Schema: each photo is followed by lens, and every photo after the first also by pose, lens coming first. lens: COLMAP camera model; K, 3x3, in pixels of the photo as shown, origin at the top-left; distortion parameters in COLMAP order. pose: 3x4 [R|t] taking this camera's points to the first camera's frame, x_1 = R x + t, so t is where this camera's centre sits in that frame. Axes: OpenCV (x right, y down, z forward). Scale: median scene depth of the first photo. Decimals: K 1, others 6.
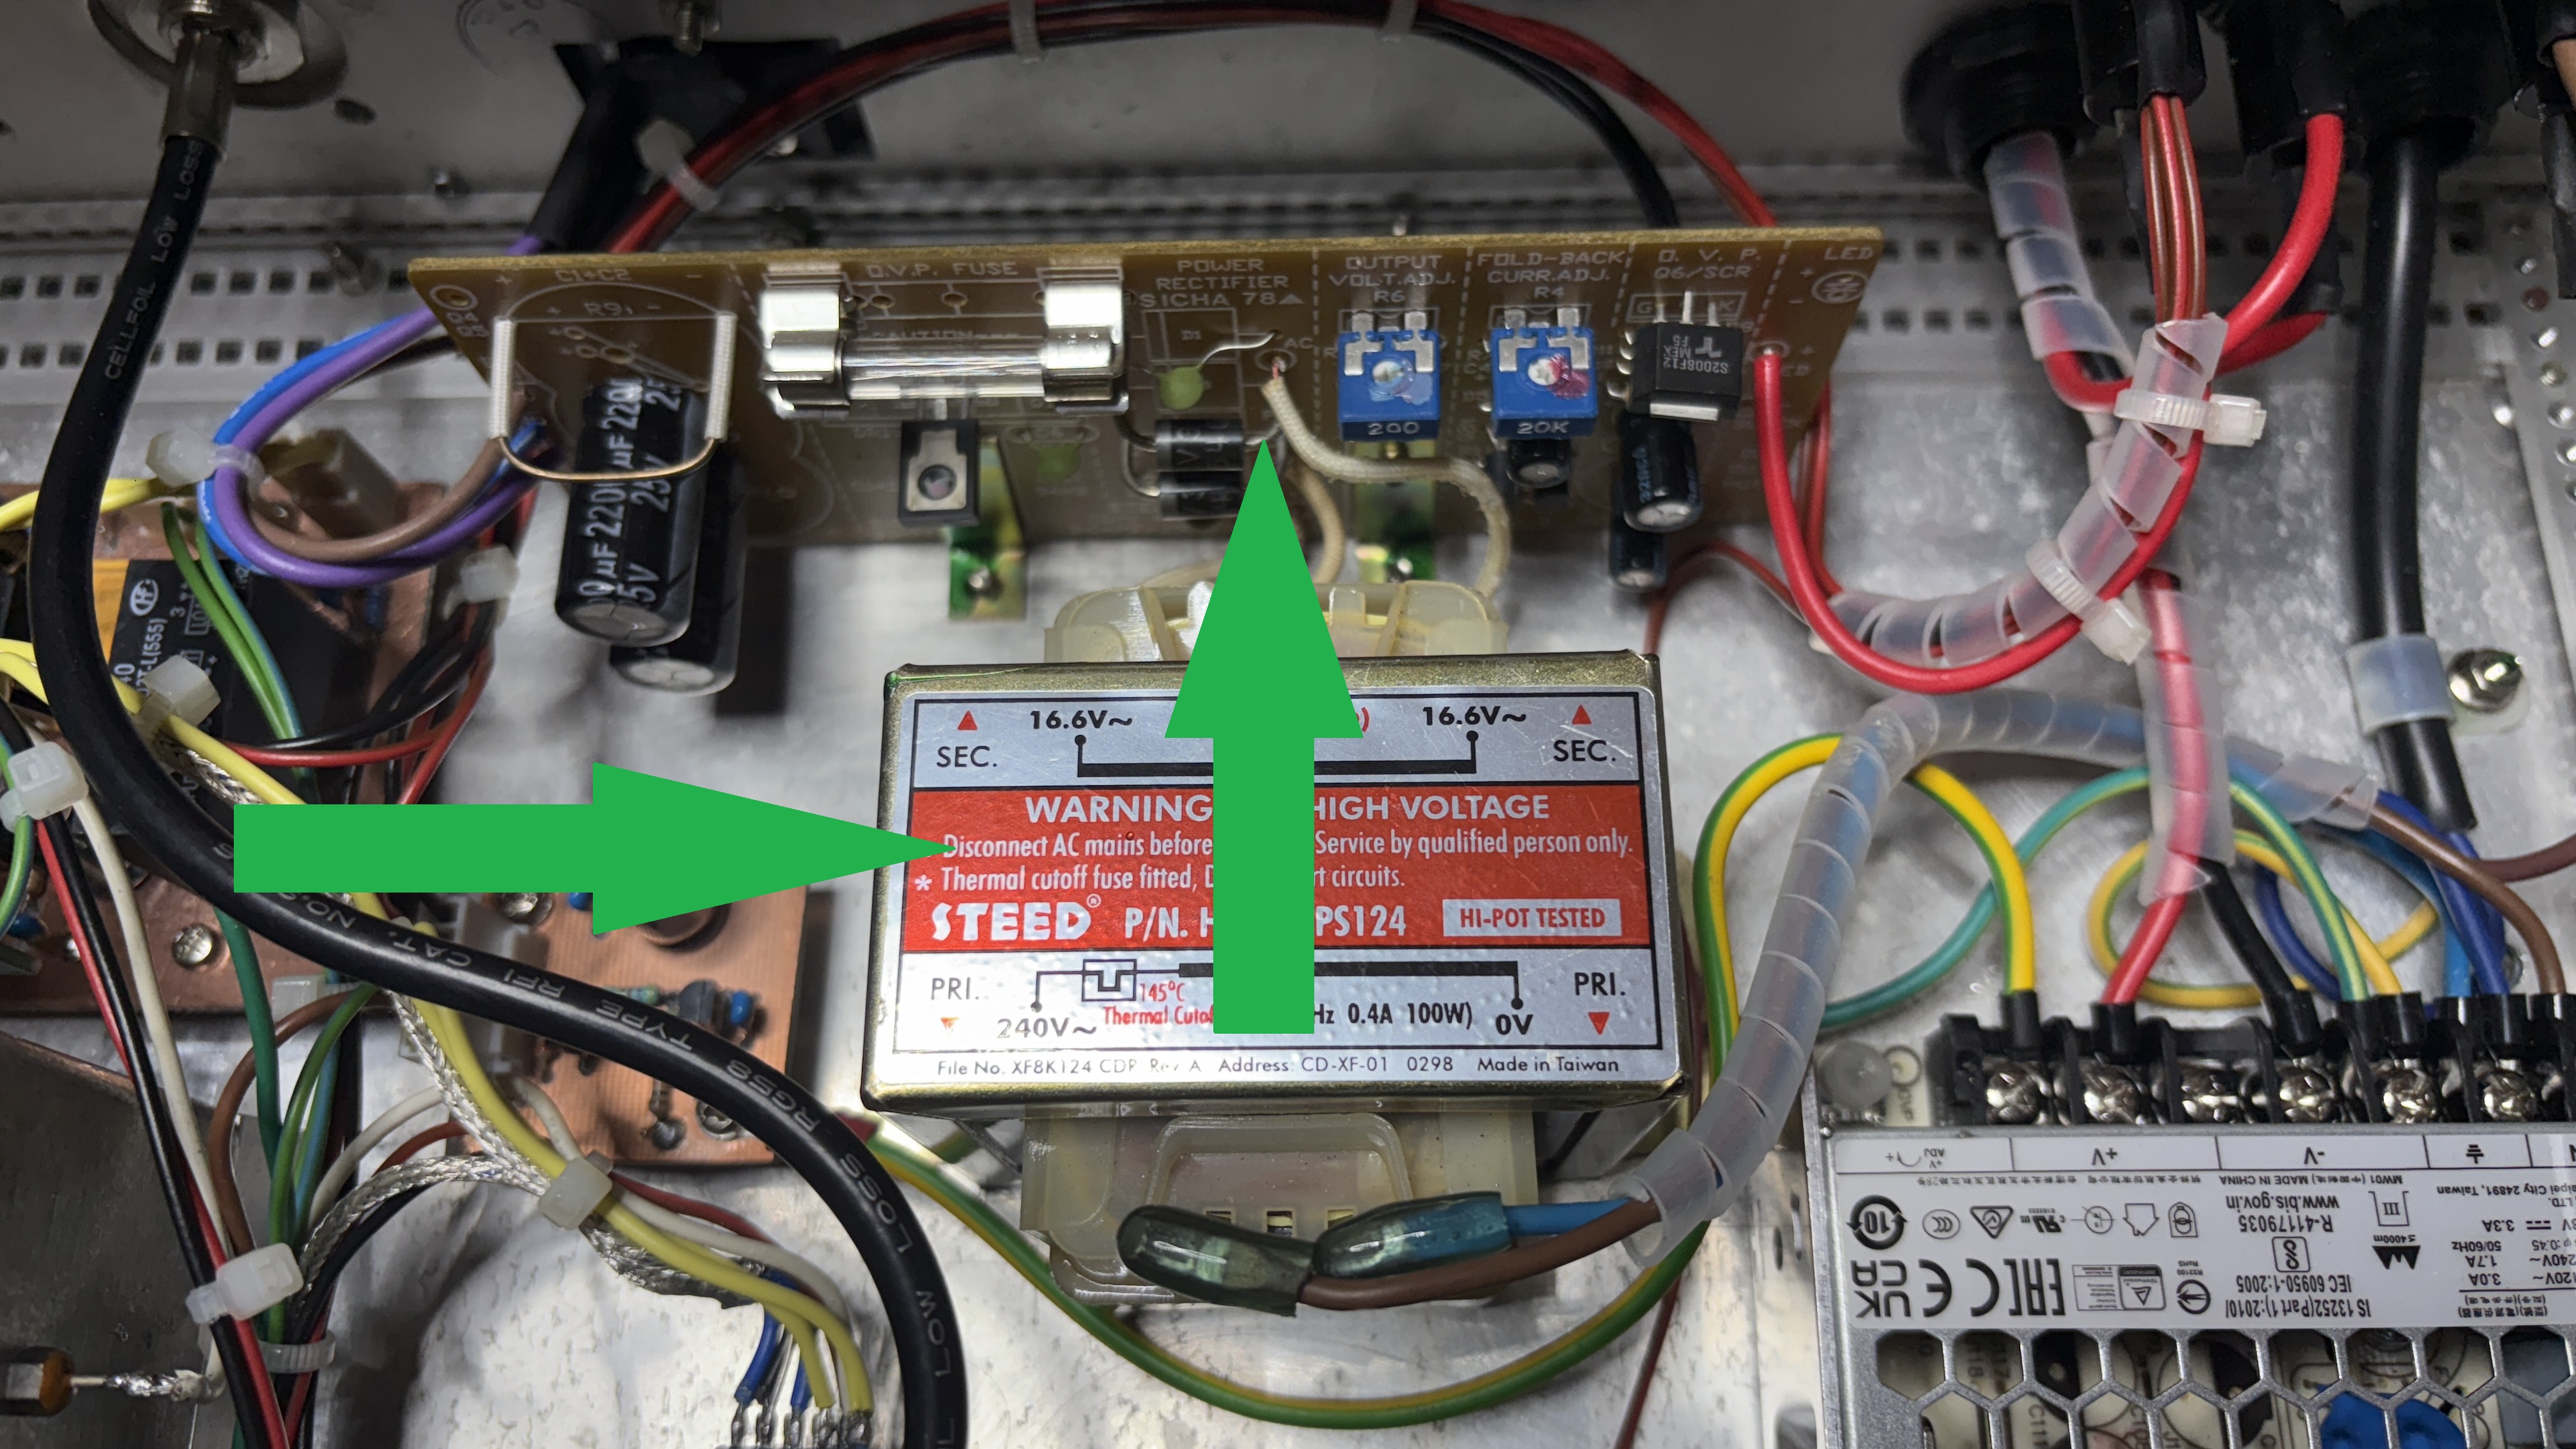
lens RADIAL K [[1984.3, 0, 1273.5], [0, 1984.3, 711.2], [0, 0, 1]] dist [0.127178, -0.397851]
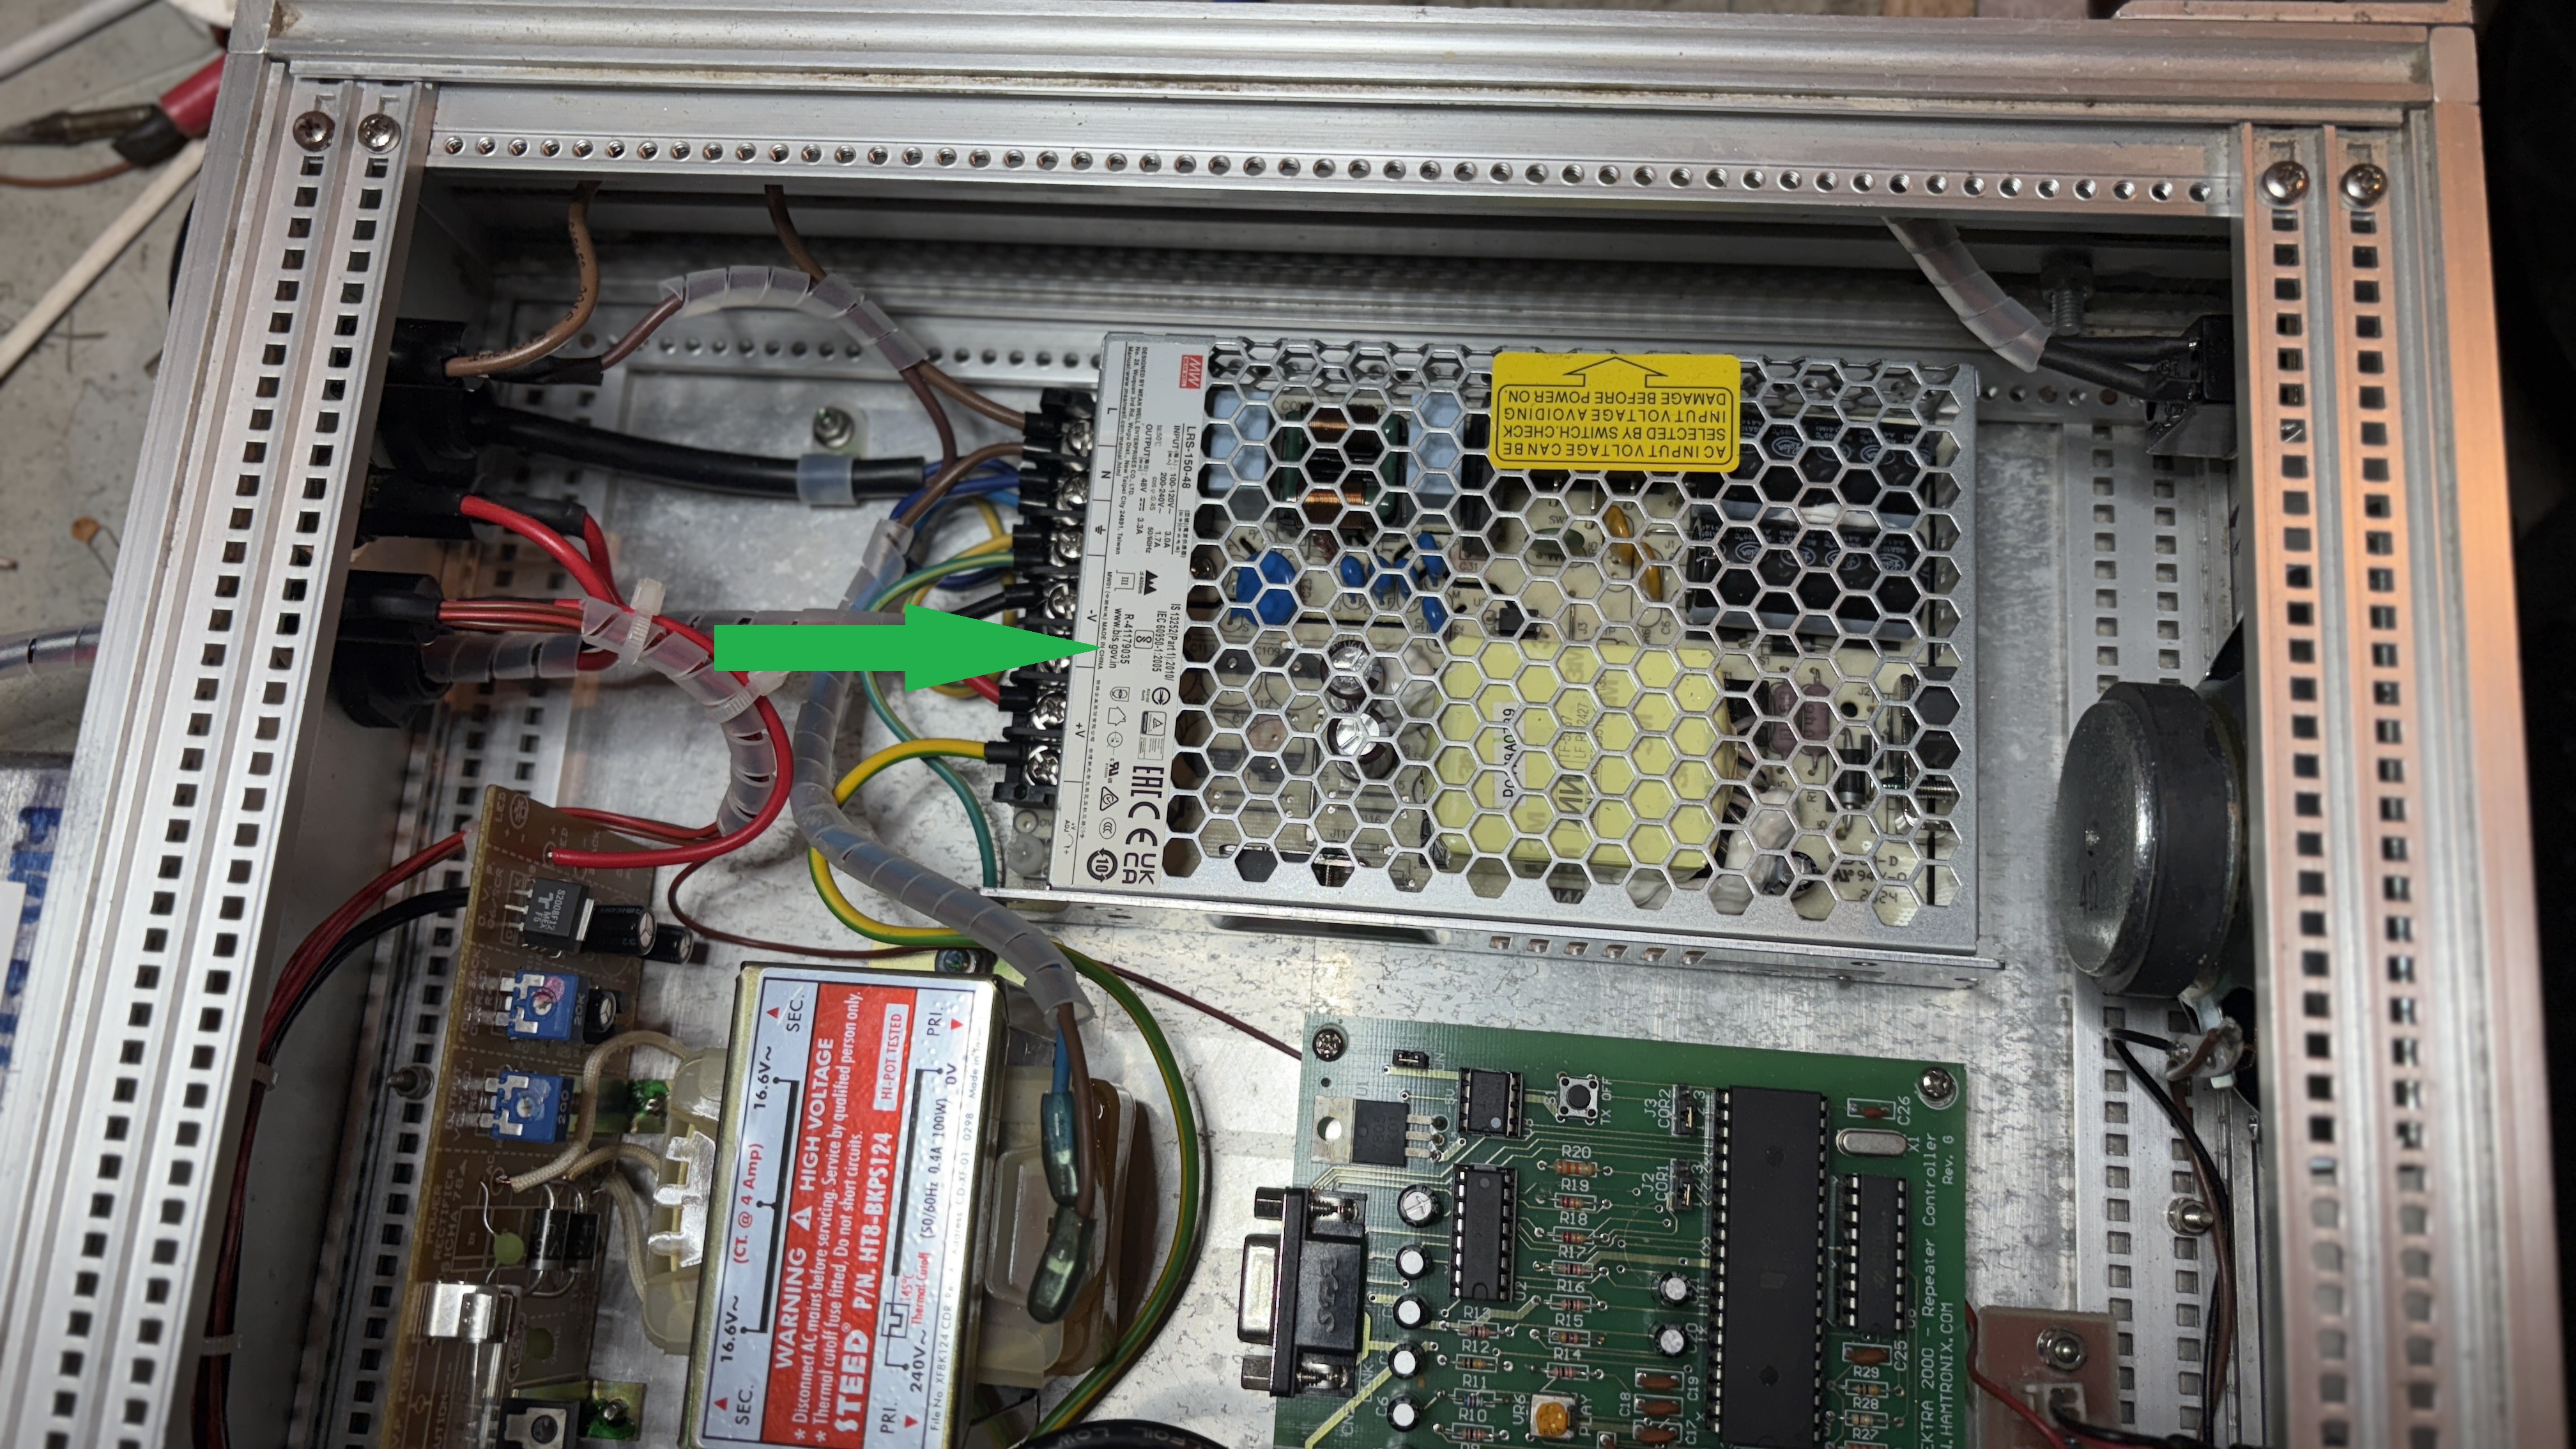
lens RADIAL K [[1984.3, 0, 1273.5], [0, 1984.3, 711.2], [0, 0, 1]] dist [0.127178, -0.397851]
pose [[0.079308, -0.962899, 0.257945, -0.000831], [0.964069, 0.139900, 0.225827, -0.007604], [-0.253535, 0.230767, 0.939397, -0.676953]]
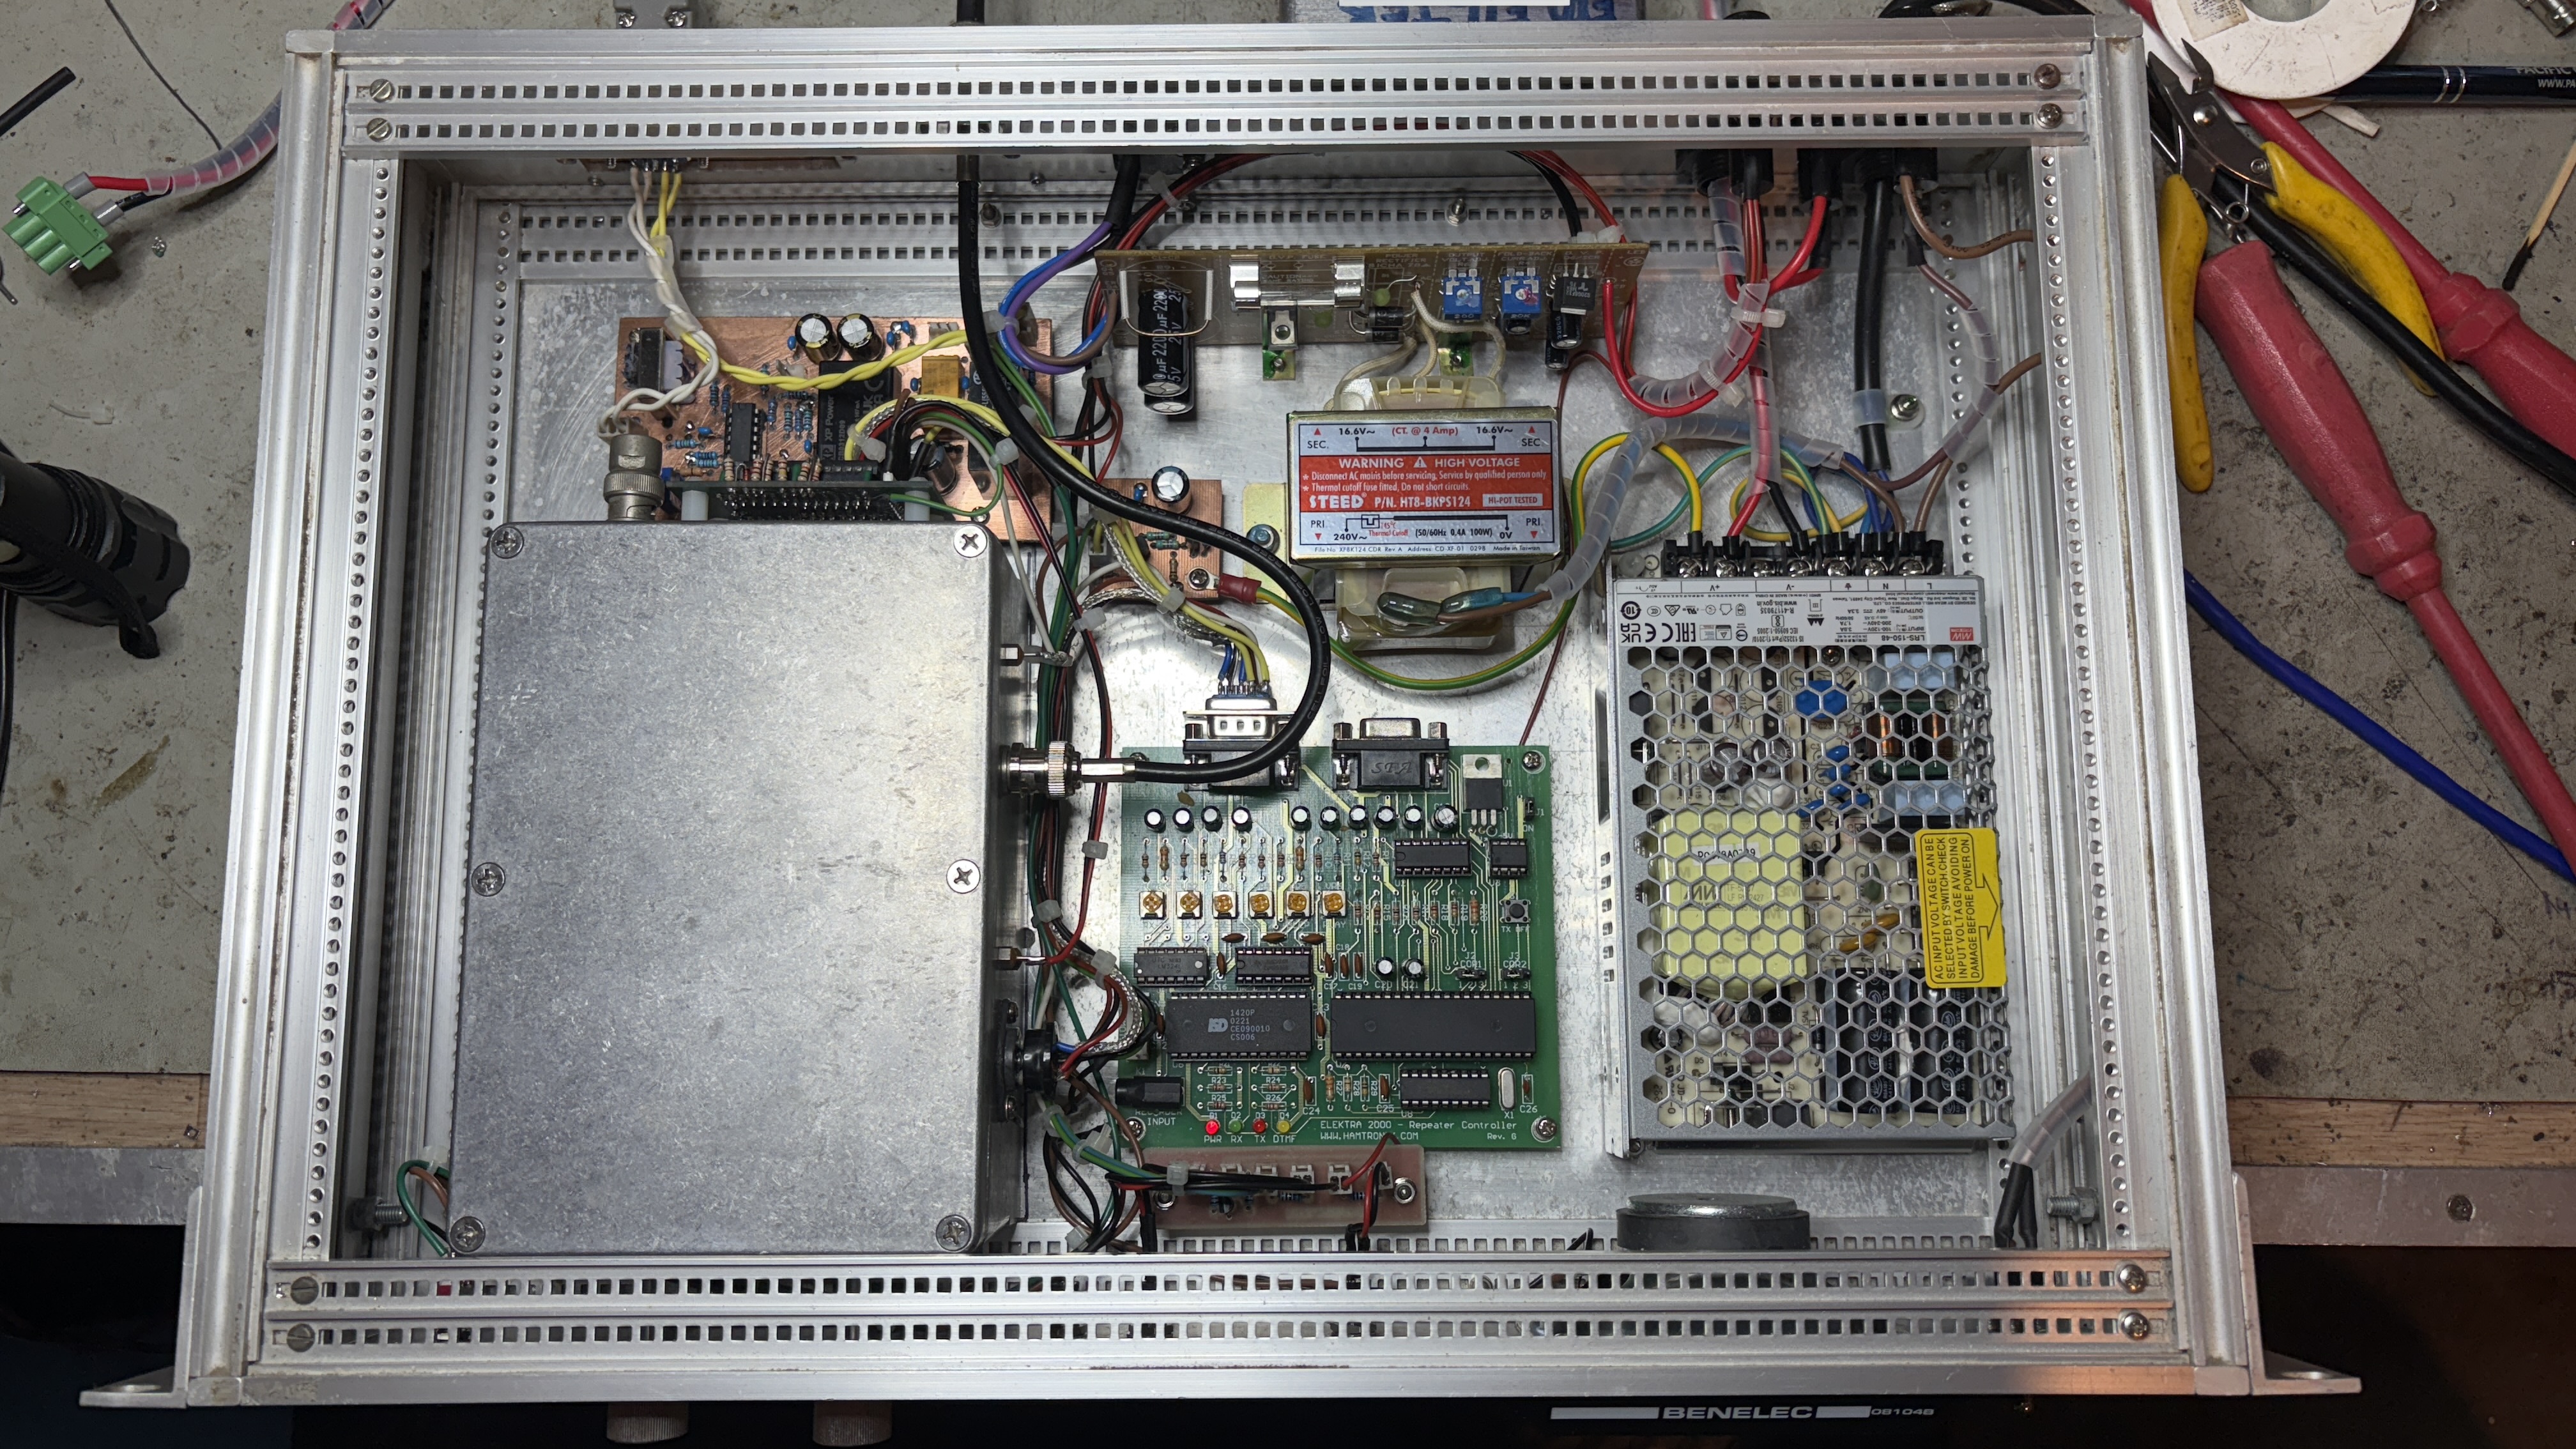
lens RADIAL K [[1984.3, 0, 1273.5], [0, 1984.3, 711.2], [0, 0, 1]] dist [0.127178, -0.397851]
pose [[0.999693, -0.001148, 0.024769, -0.270751], [-0.003347, 0.983539, 0.180664, -0.109360], [-0.024569, -0.180691, 0.983233, -1.769179]]
